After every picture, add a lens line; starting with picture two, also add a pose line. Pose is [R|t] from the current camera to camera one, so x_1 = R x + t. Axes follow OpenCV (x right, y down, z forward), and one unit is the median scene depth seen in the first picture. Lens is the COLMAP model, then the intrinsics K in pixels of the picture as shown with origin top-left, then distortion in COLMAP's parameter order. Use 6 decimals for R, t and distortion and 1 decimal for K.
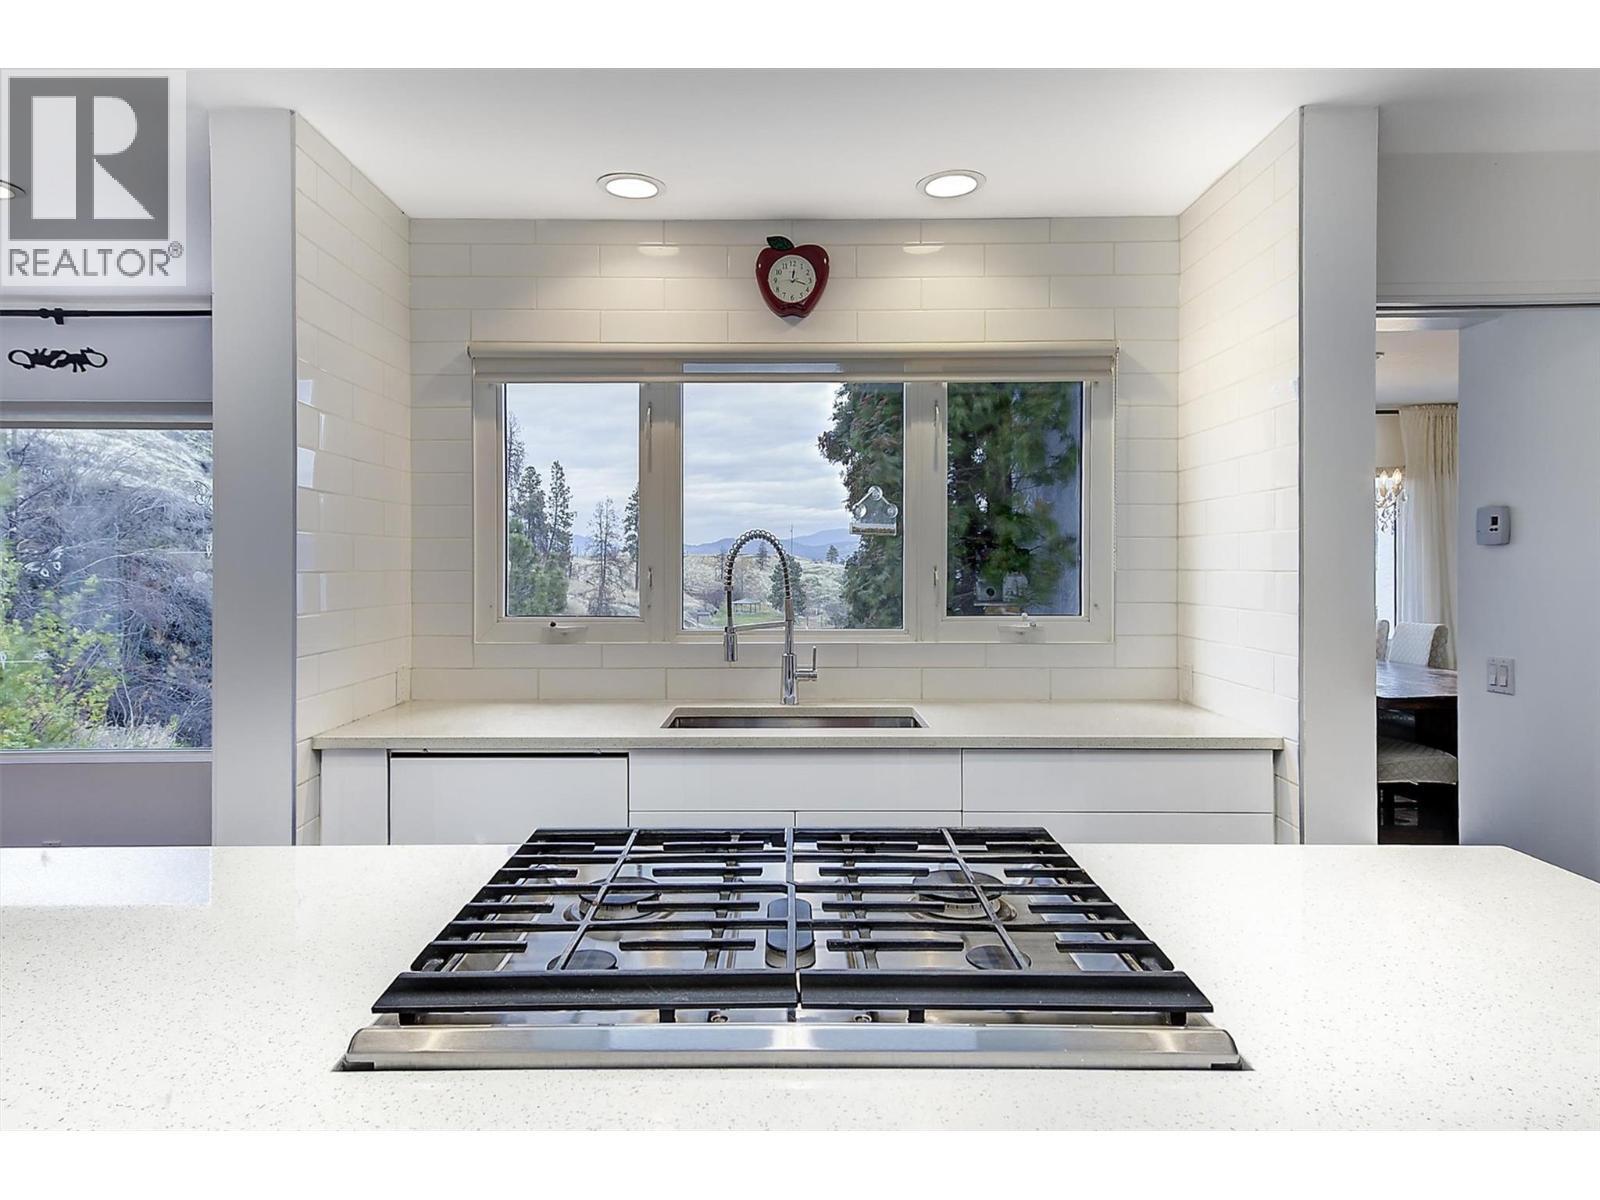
lens RADIAL K [[952.3, 0, 795.1], [0, 952.3, 565.6], [0, 0, 1]] dist [0.029955, 0.000220]
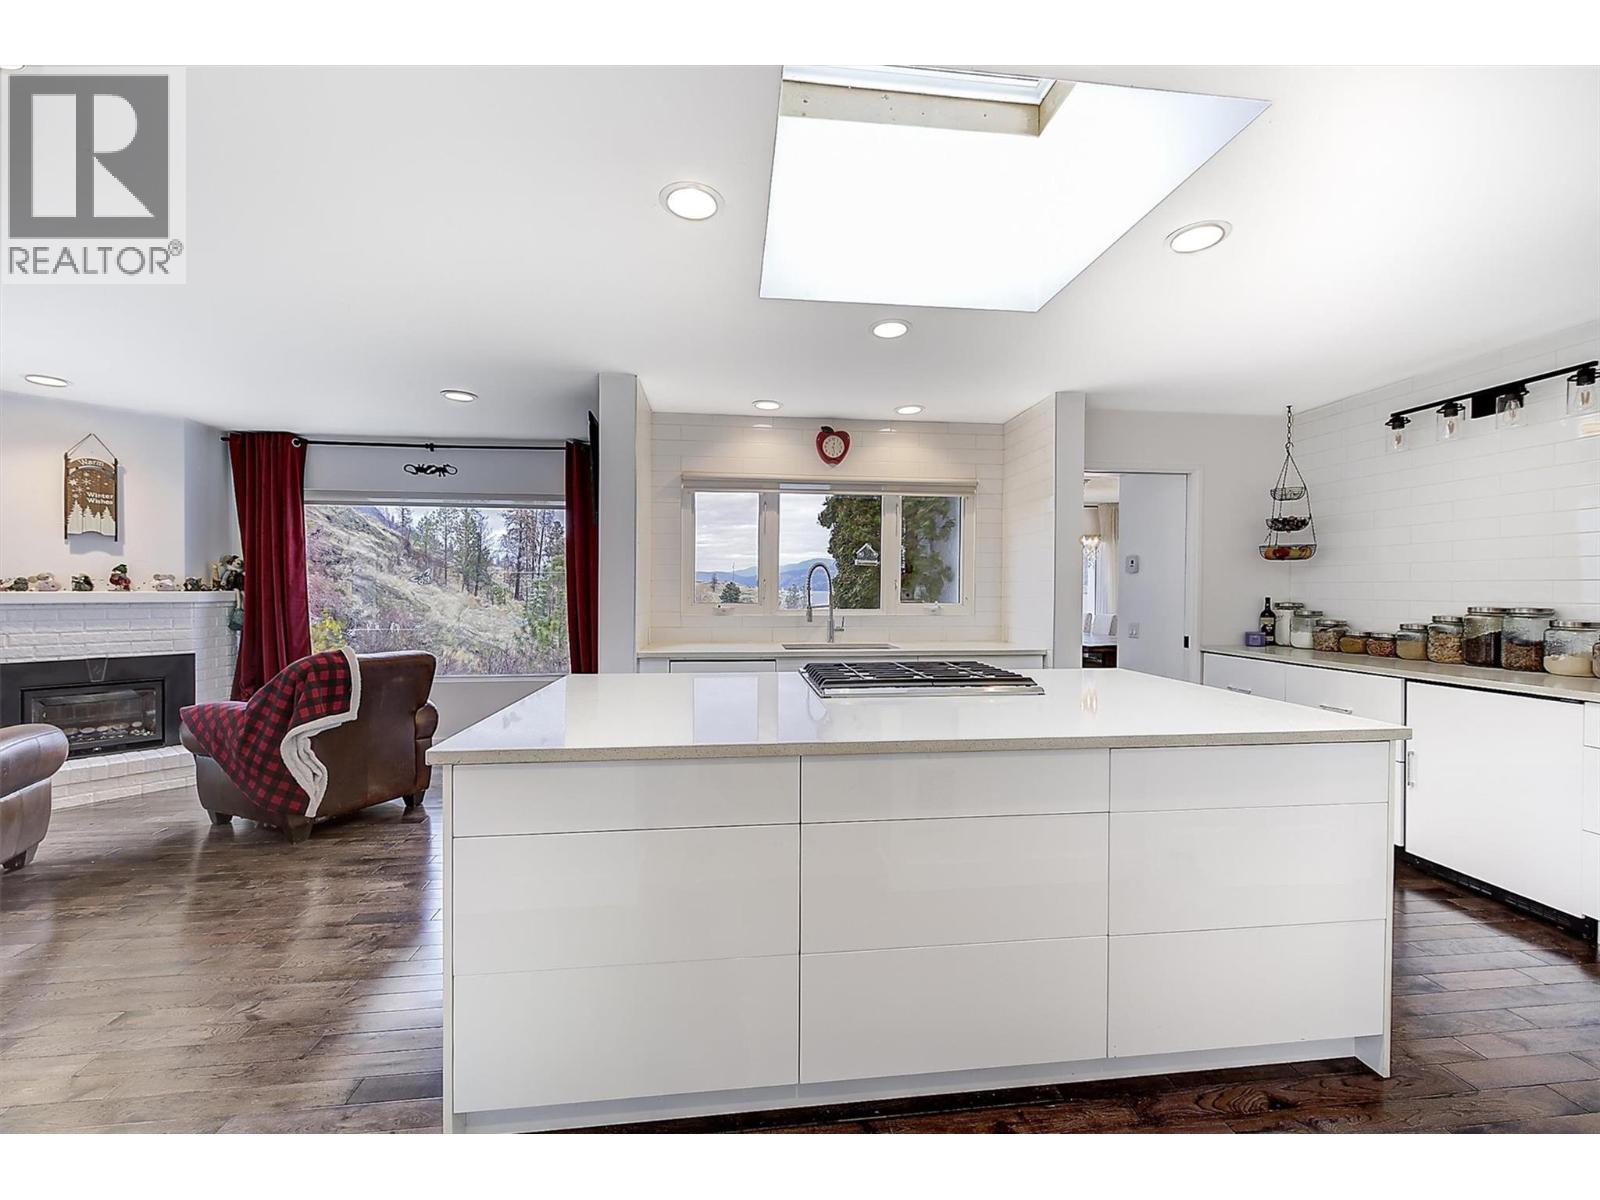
lens RADIAL K [[640.1, 0, 800.0], [0, 640.1, 600.0], [0, 0, 1]] dist [0.002024, 0.000187]
pose [[0.993036, 0.003155, 0.117768, -0.238715], [-0.004892, 0.999883, 0.014465, 0.025596], [-0.117709, -0.014940, 0.992936, -0.421020]]
